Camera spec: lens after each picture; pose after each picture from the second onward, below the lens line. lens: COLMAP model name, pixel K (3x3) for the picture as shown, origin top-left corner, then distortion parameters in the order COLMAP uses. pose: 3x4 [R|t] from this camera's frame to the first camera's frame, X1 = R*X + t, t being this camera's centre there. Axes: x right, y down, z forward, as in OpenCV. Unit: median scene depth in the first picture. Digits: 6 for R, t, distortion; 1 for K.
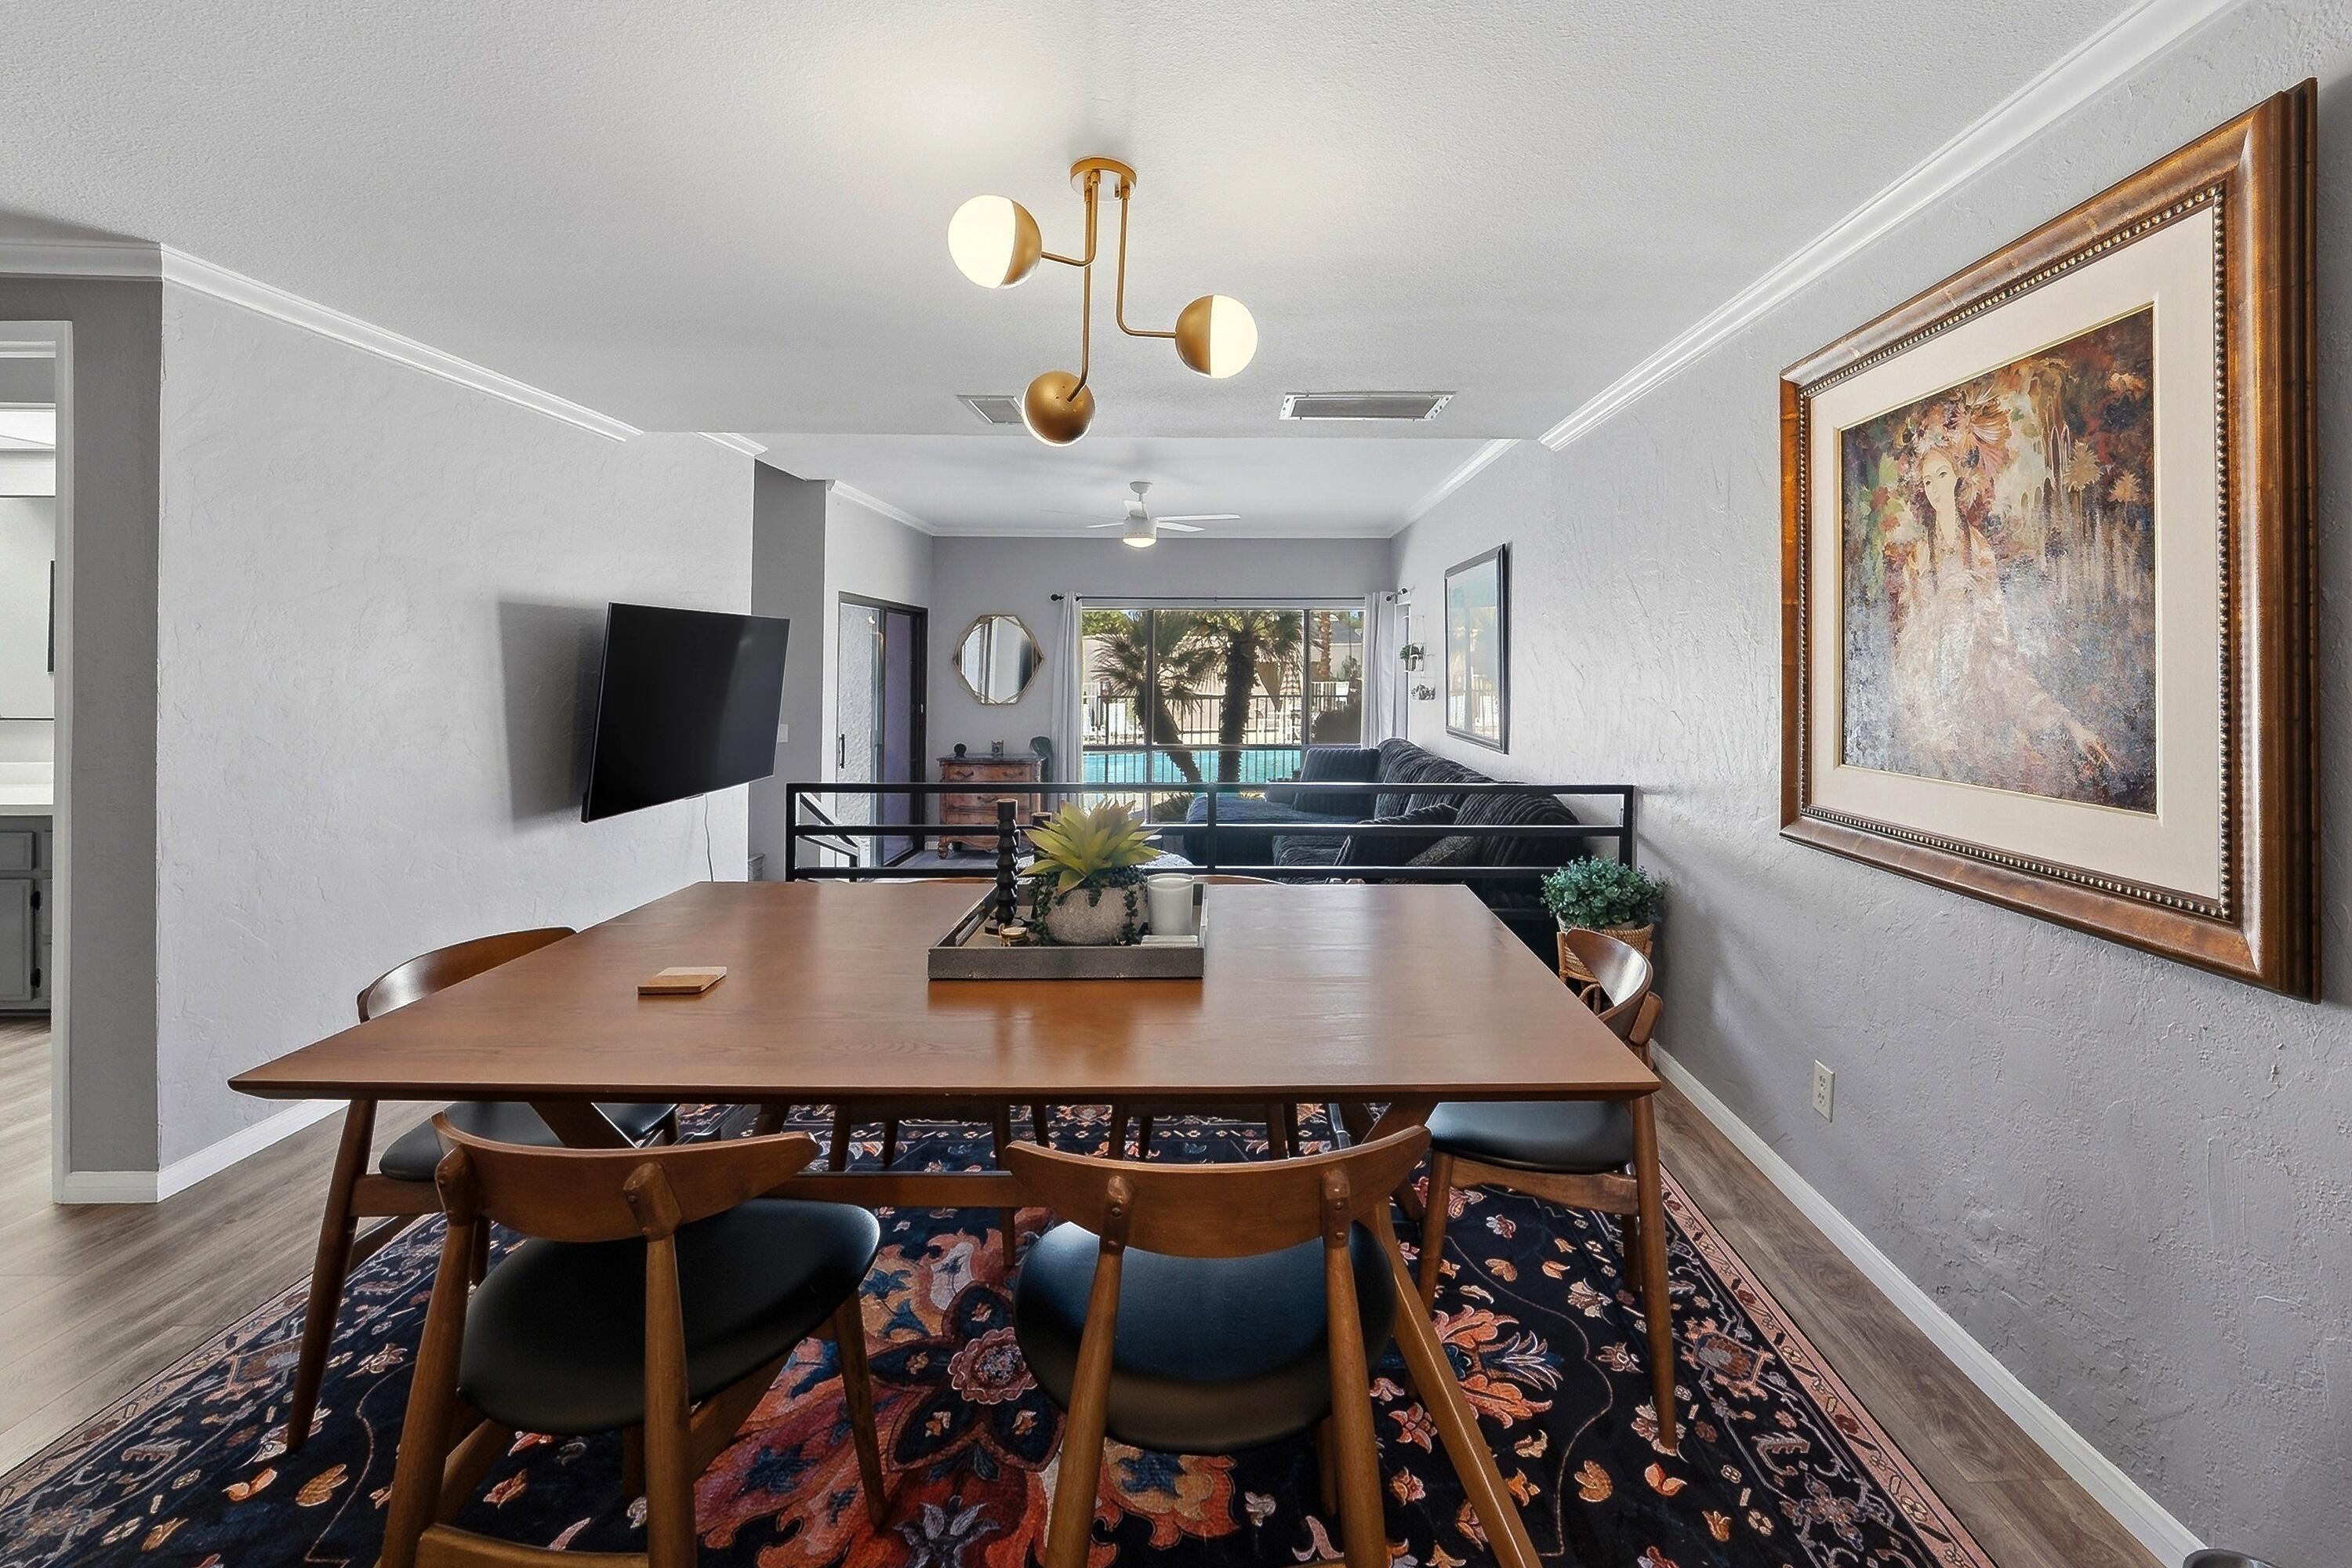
lens RADIAL K [[976.9, 0, 1233.7], [0, 976.9, 659.5], [0, 0, 1]] dist [-0.005155, 0.000083]
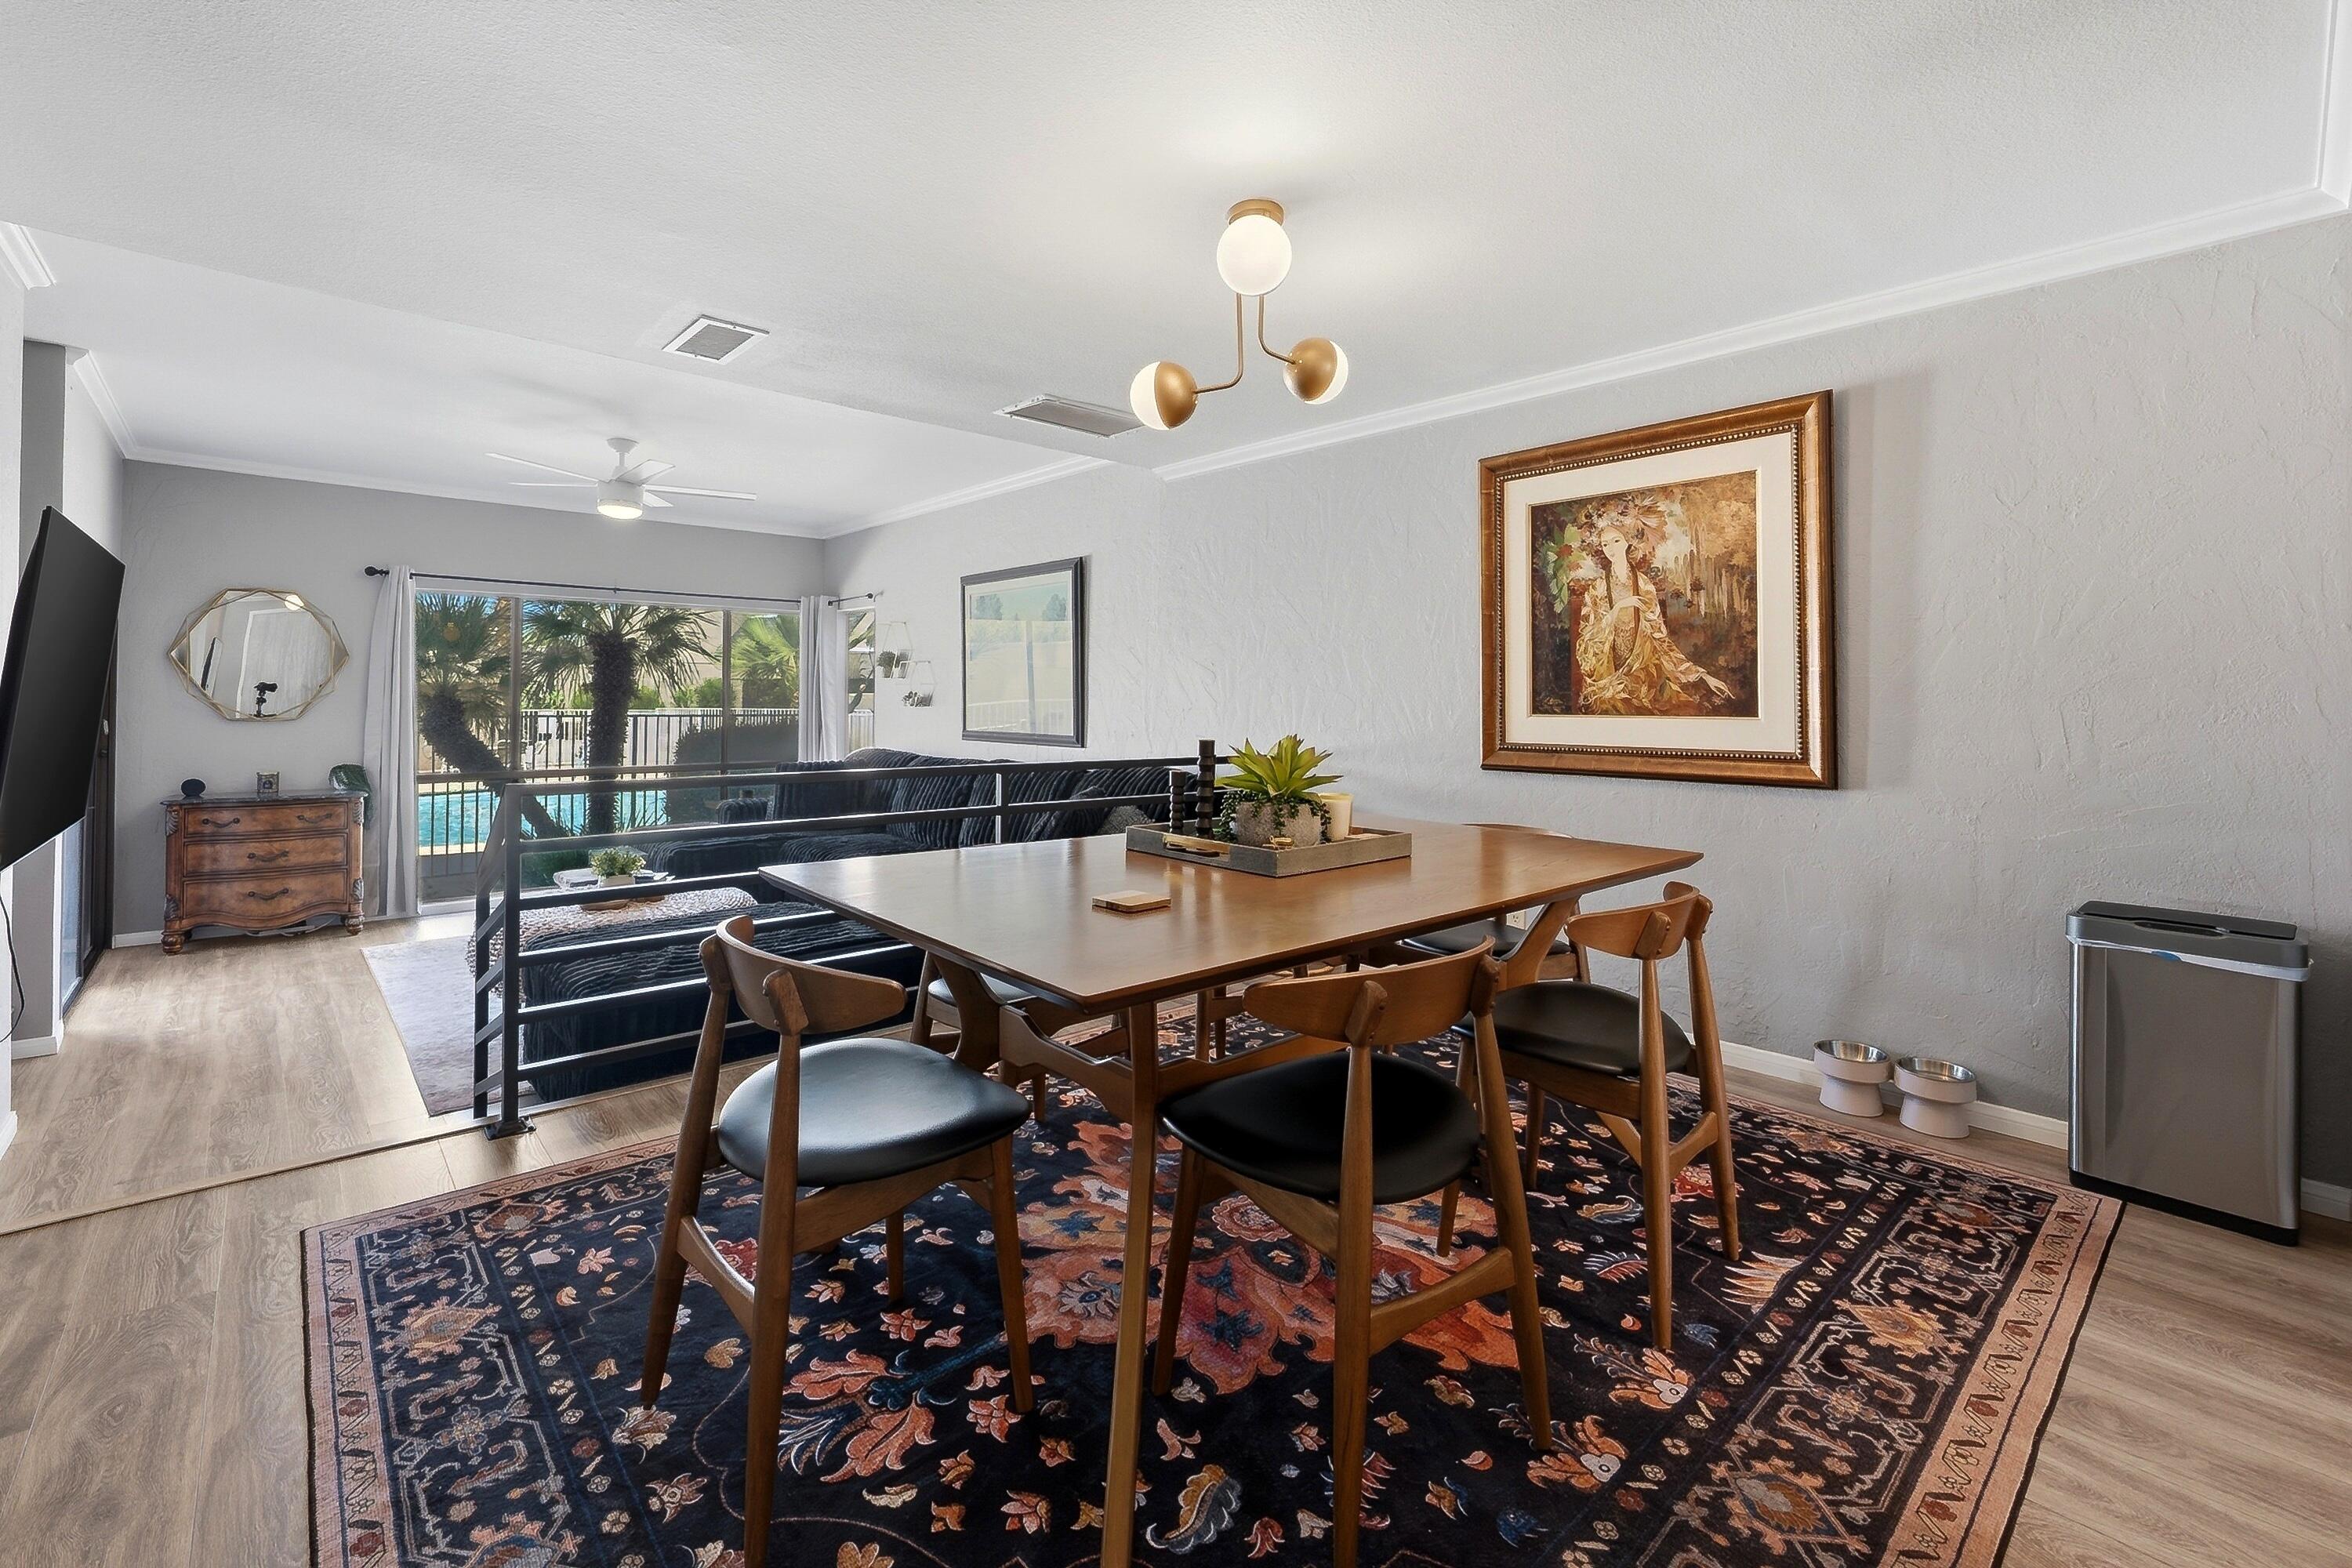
lens RADIAL K [[1029.3, 0, 1199.2], [0, 1029.3, 694.0], [0, 0, 1]] dist [-0.001666, 0.000609]
pose [[0.744054, 0.008265, 0.668068, -0.375307], [-0.010575, 0.999944, -0.000593, 0.032951], [-0.668036, -0.006623, 0.744100, 0.045300]]
